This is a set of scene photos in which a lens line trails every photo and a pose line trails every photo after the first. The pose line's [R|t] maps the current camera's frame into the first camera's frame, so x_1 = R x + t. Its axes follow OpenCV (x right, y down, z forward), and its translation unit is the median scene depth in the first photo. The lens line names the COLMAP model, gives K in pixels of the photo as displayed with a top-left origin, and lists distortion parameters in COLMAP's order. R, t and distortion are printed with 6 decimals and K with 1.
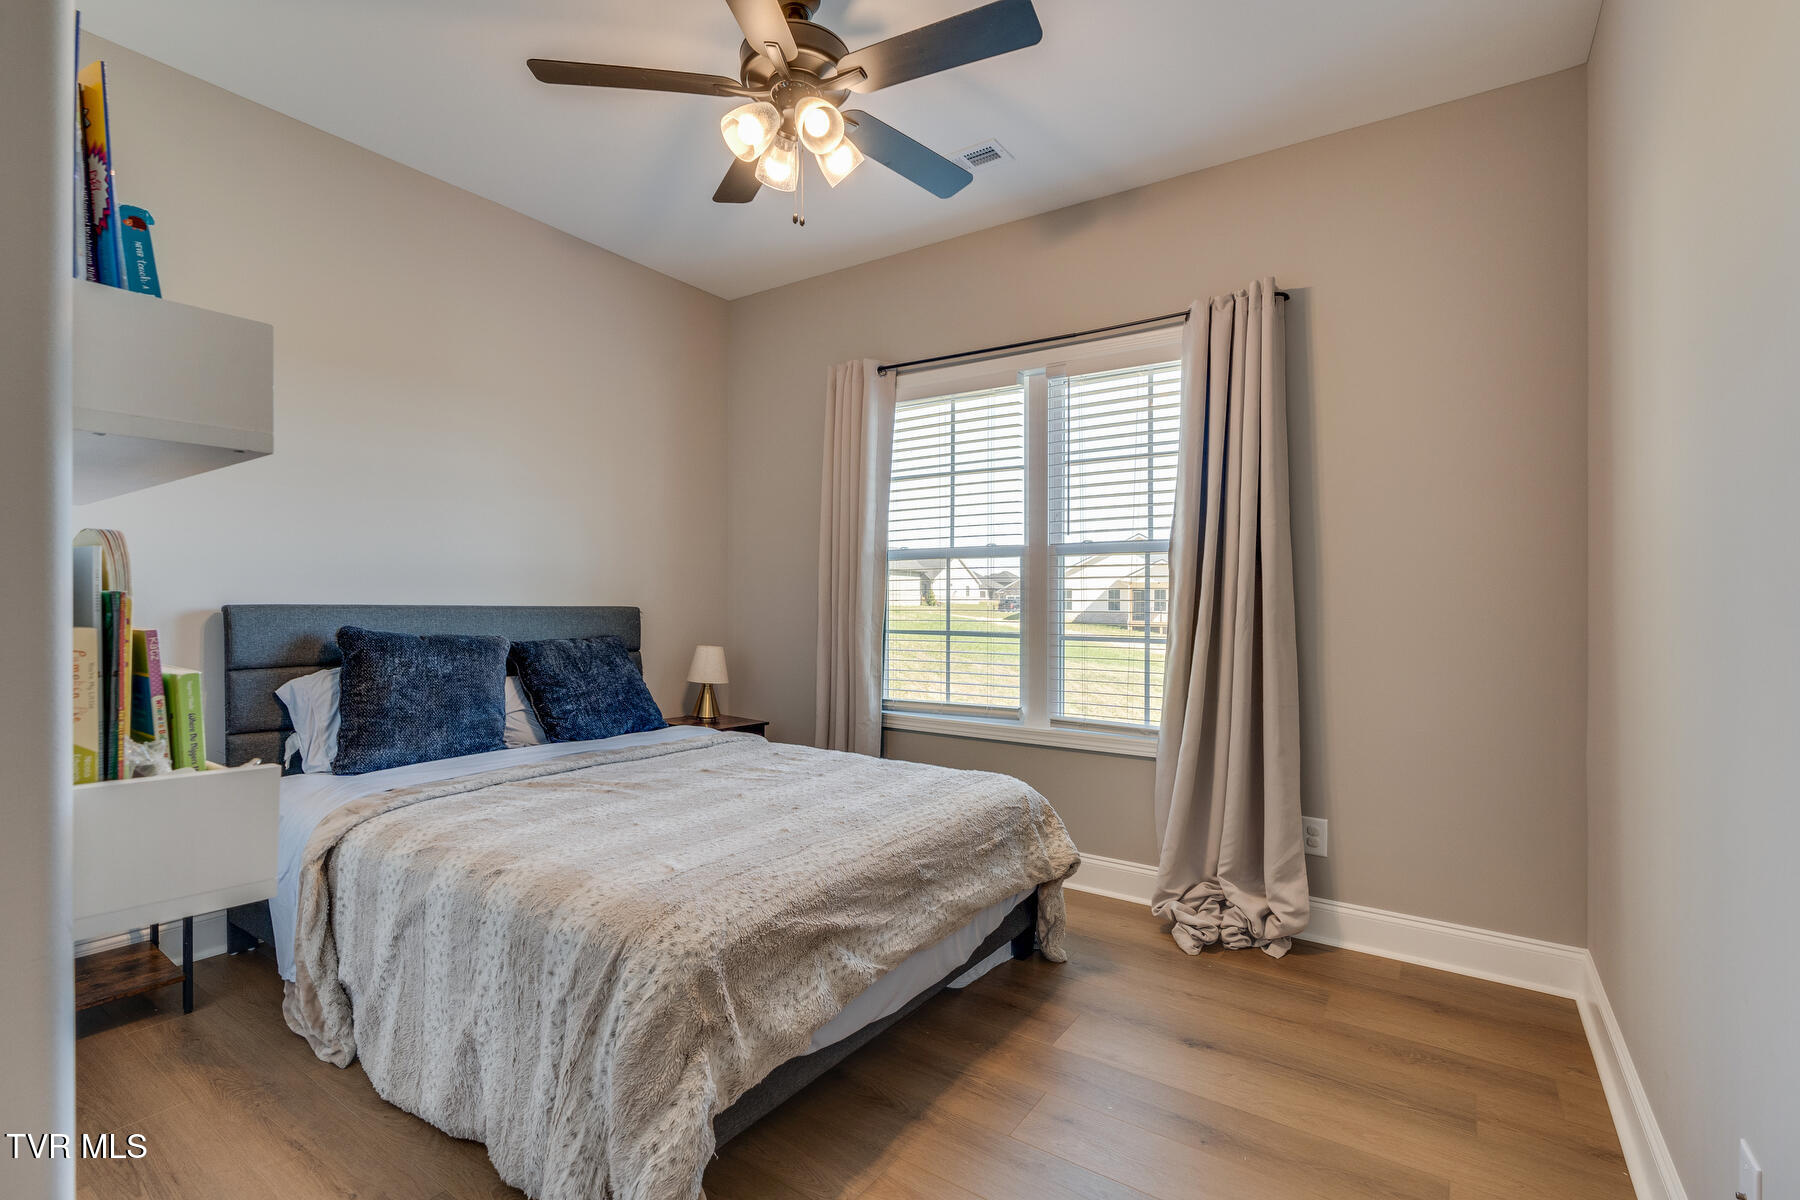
lens RADIAL K [[820.2, 0, 899.9], [0, 820.2, 608.2], [0, 0, 1]] dist [-0.001062, -0.000104]
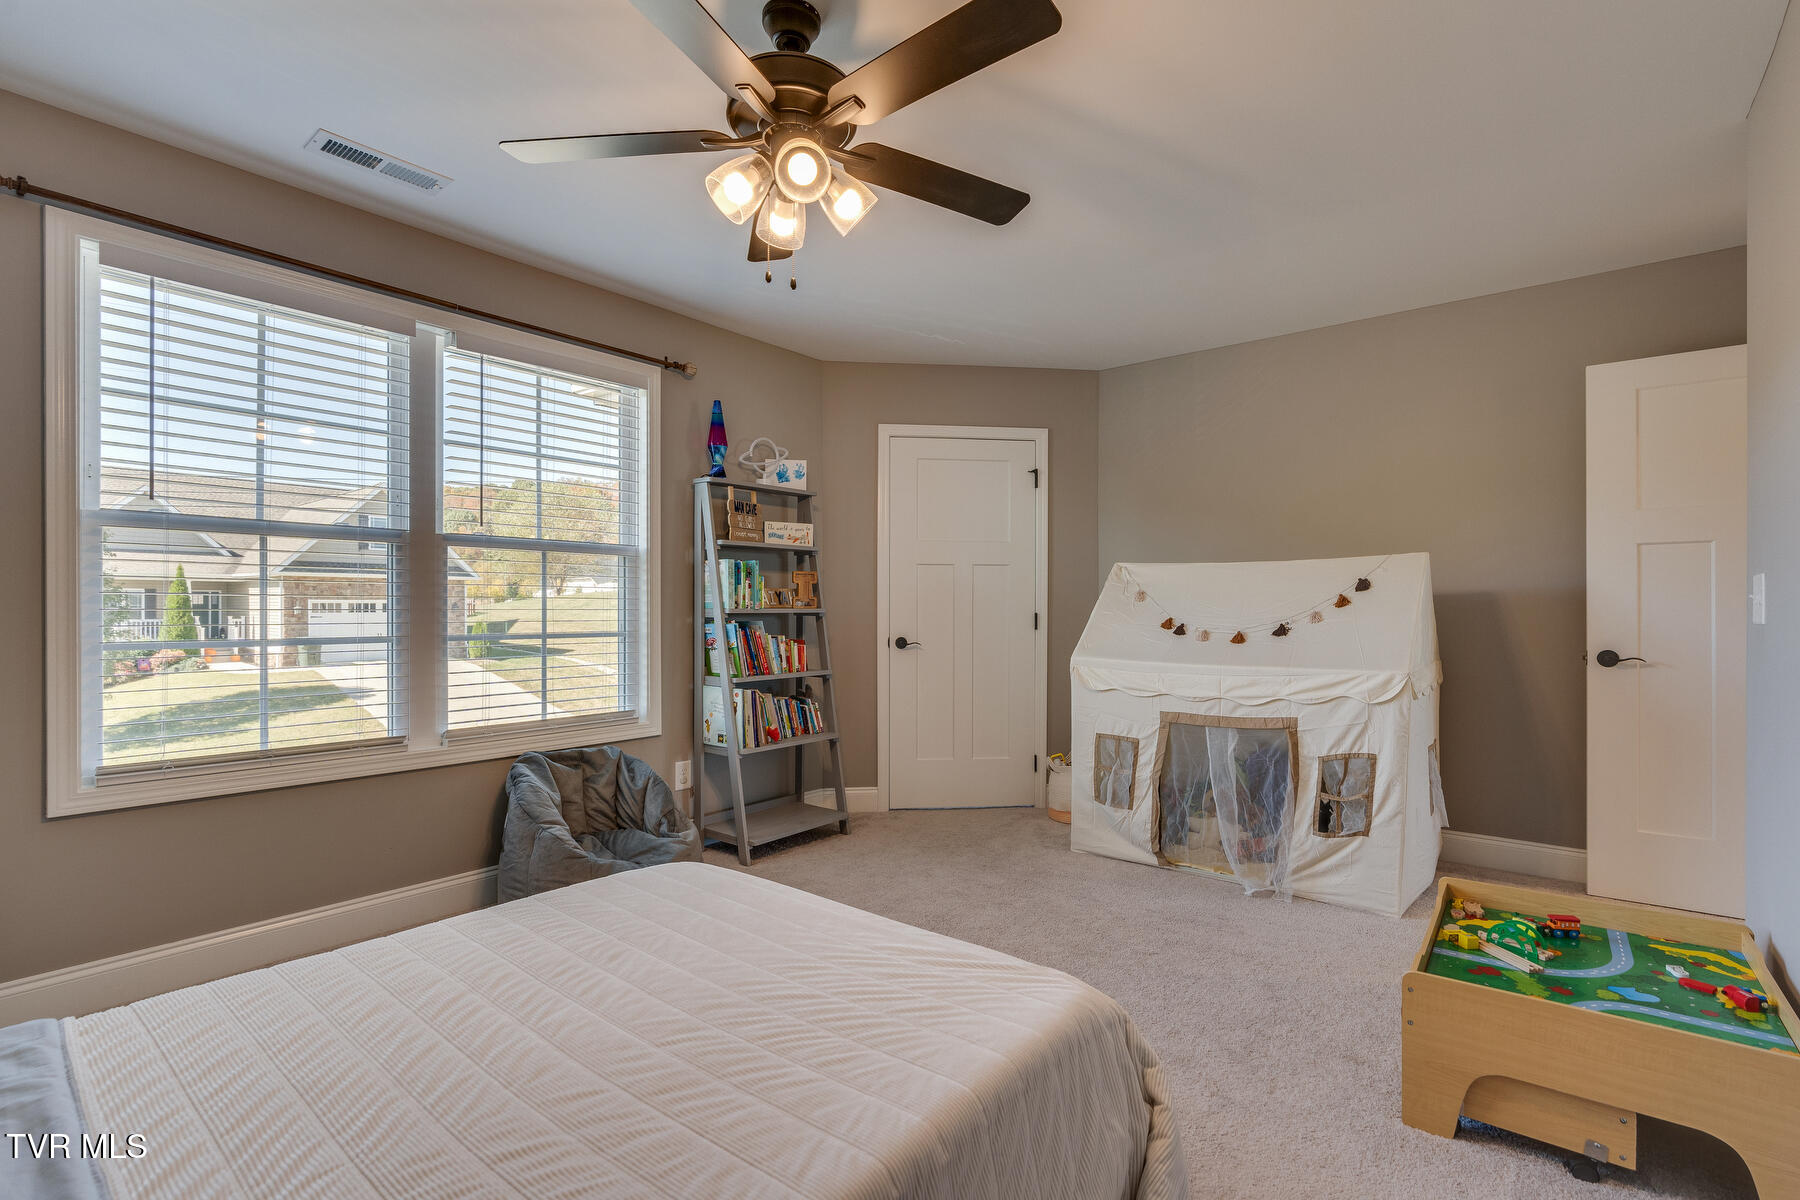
lens RADIAL K [[820.2, 0, 891.8], [0, 820.2, 604.6], [0, 0, 1]] dist [-0.001062, -0.000104]
pose [[0.096414, -0.007416, 0.995314, -0.674842], [-0.000825, 0.999971, 0.007530, -0.008696], [-0.995341, -0.001547, 0.096405, 0.460803]]
